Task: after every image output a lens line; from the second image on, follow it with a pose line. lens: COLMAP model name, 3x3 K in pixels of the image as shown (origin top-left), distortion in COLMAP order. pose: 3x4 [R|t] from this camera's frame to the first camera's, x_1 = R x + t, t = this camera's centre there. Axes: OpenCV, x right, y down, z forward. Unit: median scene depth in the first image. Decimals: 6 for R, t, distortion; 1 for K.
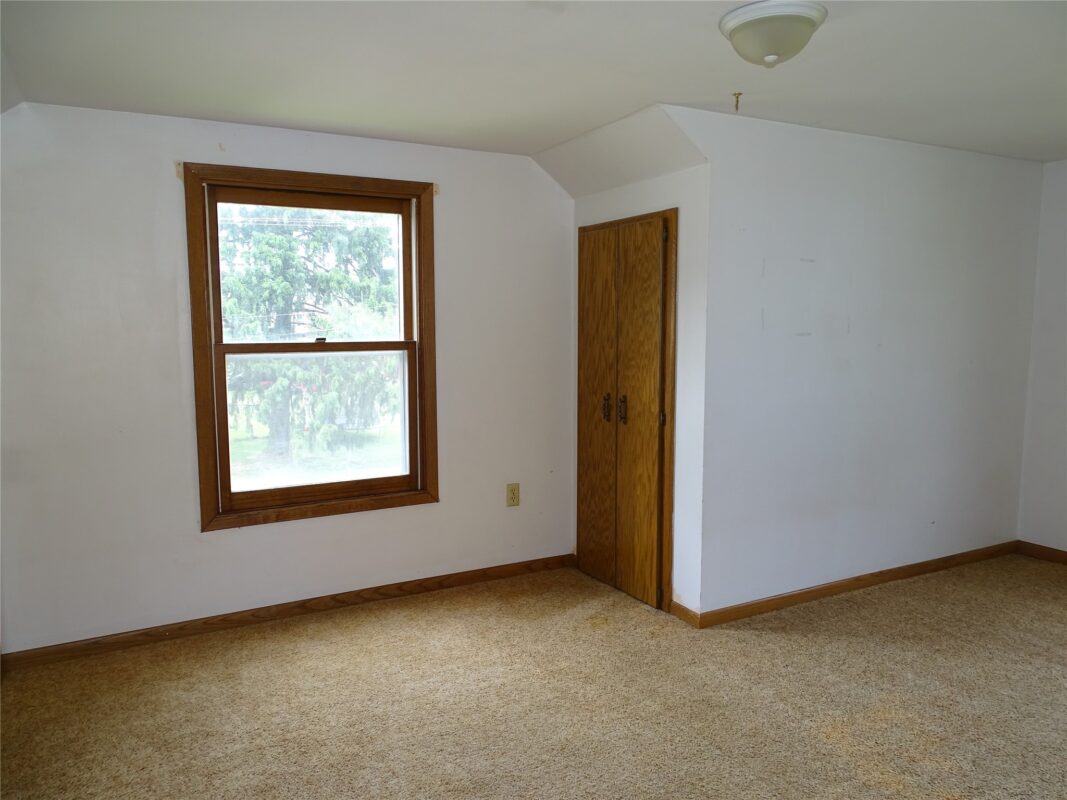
lens RADIAL K [[760.7, 0, 540.5], [0, 760.7, 398.2], [0, 0, 1]] dist [0.003788, -0.002018]
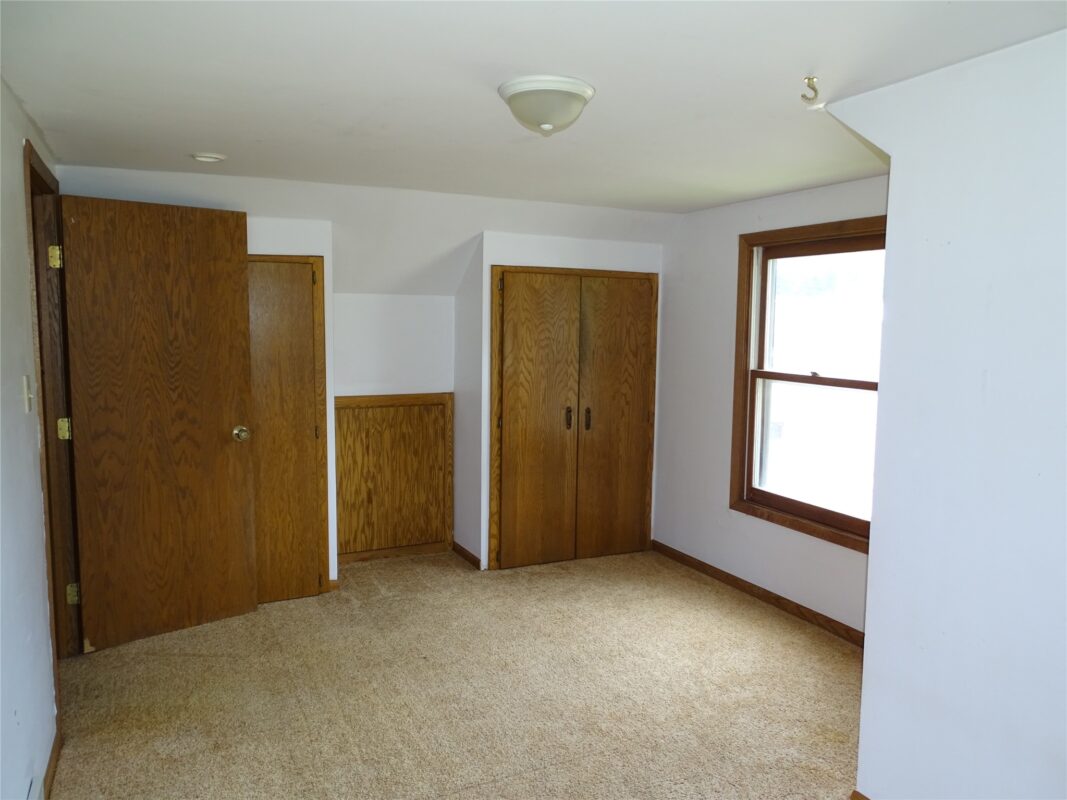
lens RADIAL K [[760.7, 0, 538.9], [0, 760.7, 395.2], [0, 0, 1]] dist [0.003788, -0.002018]
pose [[-0.033382, 0.097376, -0.994688, 0.863469], [-0.117480, 0.987961, 0.100660, -0.115377], [0.992514, 0.120216, -0.021540, 0.658665]]
